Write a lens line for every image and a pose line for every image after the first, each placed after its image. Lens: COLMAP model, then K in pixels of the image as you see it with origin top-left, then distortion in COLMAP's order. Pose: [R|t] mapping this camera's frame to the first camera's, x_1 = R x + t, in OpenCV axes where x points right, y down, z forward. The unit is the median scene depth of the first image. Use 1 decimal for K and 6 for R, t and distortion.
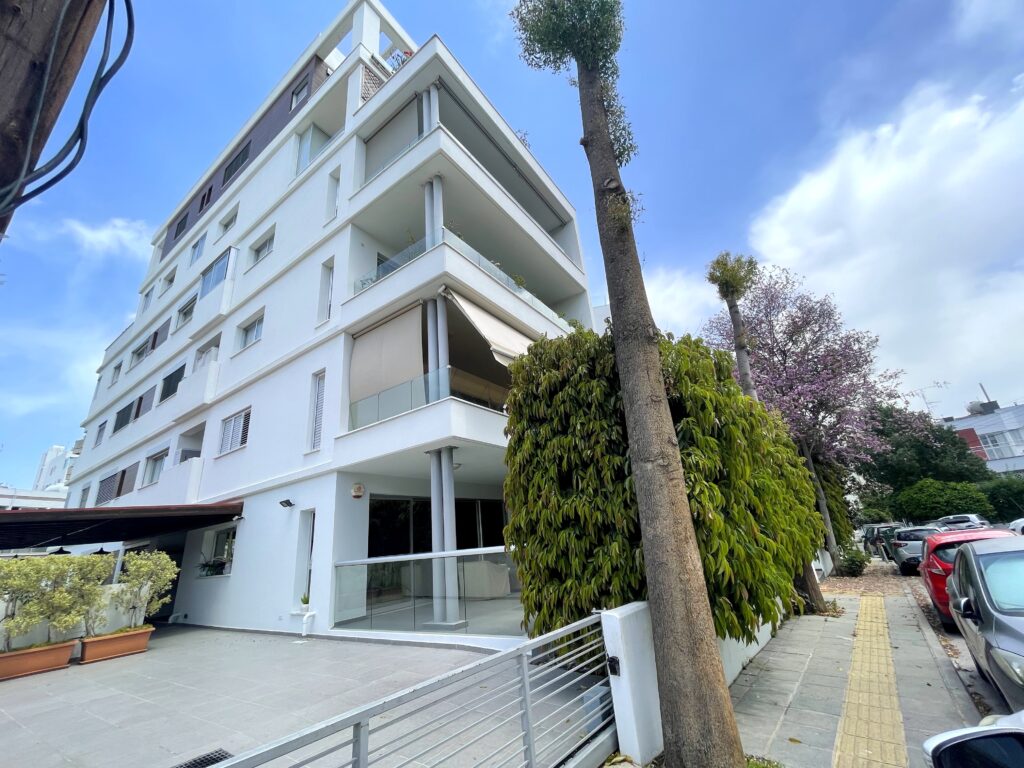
lens RADIAL K [[413.3, 0, 516.7], [0, 413.3, 386.1], [0, 0, 1]] dist [-0.001395, -0.000706]
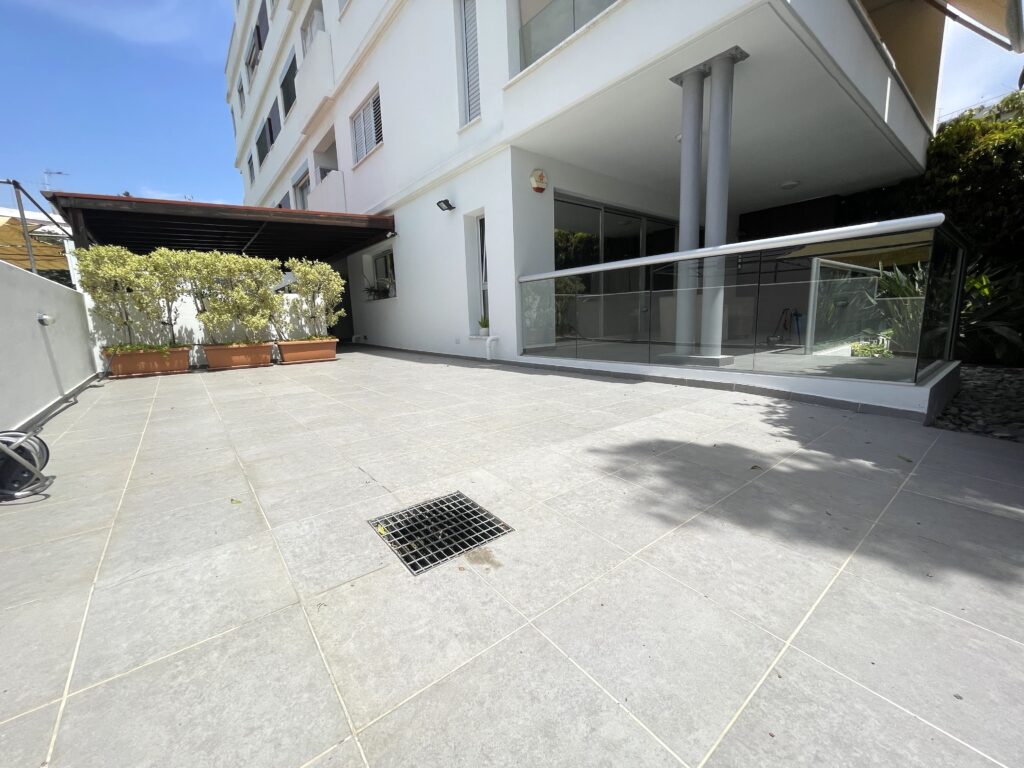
lens RADIAL K [[418.2, 0, 515.2], [0, 418.2, 387.2], [0, 0, 1]] dist [-0.002374, -0.000155]
pose [[0.958070, 0.108551, -0.265178, -0.203663], [0.044286, 0.858246, 0.511324, 0.191981], [0.283093, -0.501628, 0.817452, 0.253233]]
